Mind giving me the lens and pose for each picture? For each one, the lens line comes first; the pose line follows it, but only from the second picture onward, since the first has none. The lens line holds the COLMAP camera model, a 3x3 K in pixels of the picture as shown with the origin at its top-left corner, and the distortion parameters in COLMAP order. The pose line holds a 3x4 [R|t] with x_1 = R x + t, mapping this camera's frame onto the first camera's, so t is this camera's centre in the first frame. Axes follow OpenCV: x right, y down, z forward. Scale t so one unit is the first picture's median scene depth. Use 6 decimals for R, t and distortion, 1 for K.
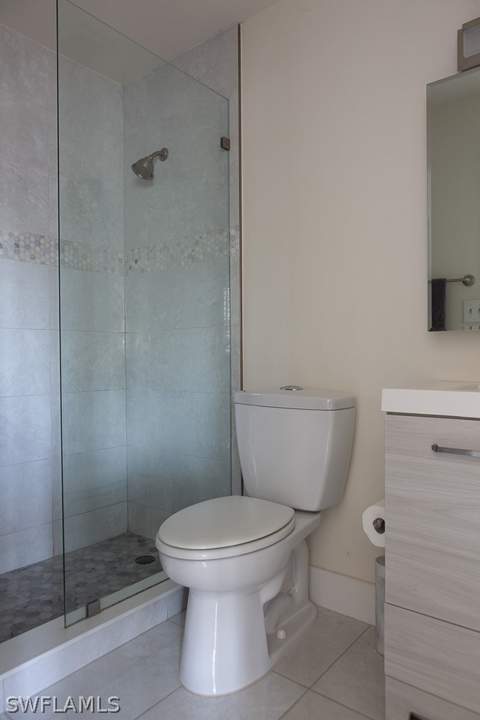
lens RADIAL K [[483.5, 0, 240.7], [0, 483.5, 365.3], [0, 0, 1]] dist [-0.008351, -0.005197]
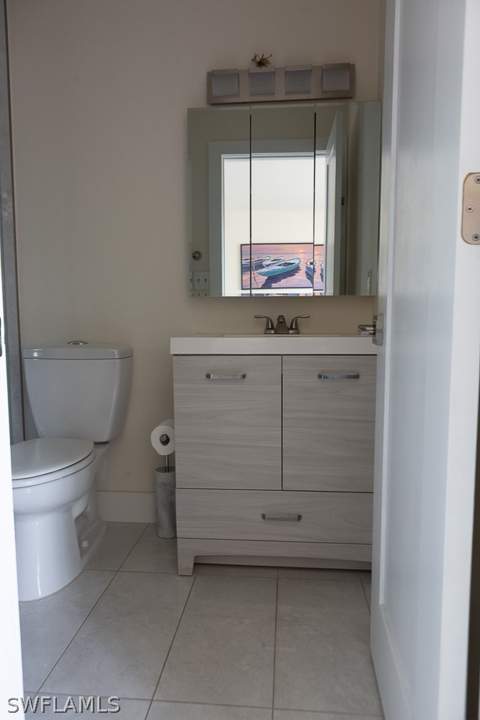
lens RADIAL K [[483.5, 0, 240.7], [0, 483.5, 365.3], [0, 0, 1]] dist [-0.008351, -0.005197]
pose [[0.834524, -0.054477, 0.548271, -0.249312], [0.013021, 0.996772, 0.079222, 0.017217], [-0.550817, -0.058973, 0.832540, -0.221821]]
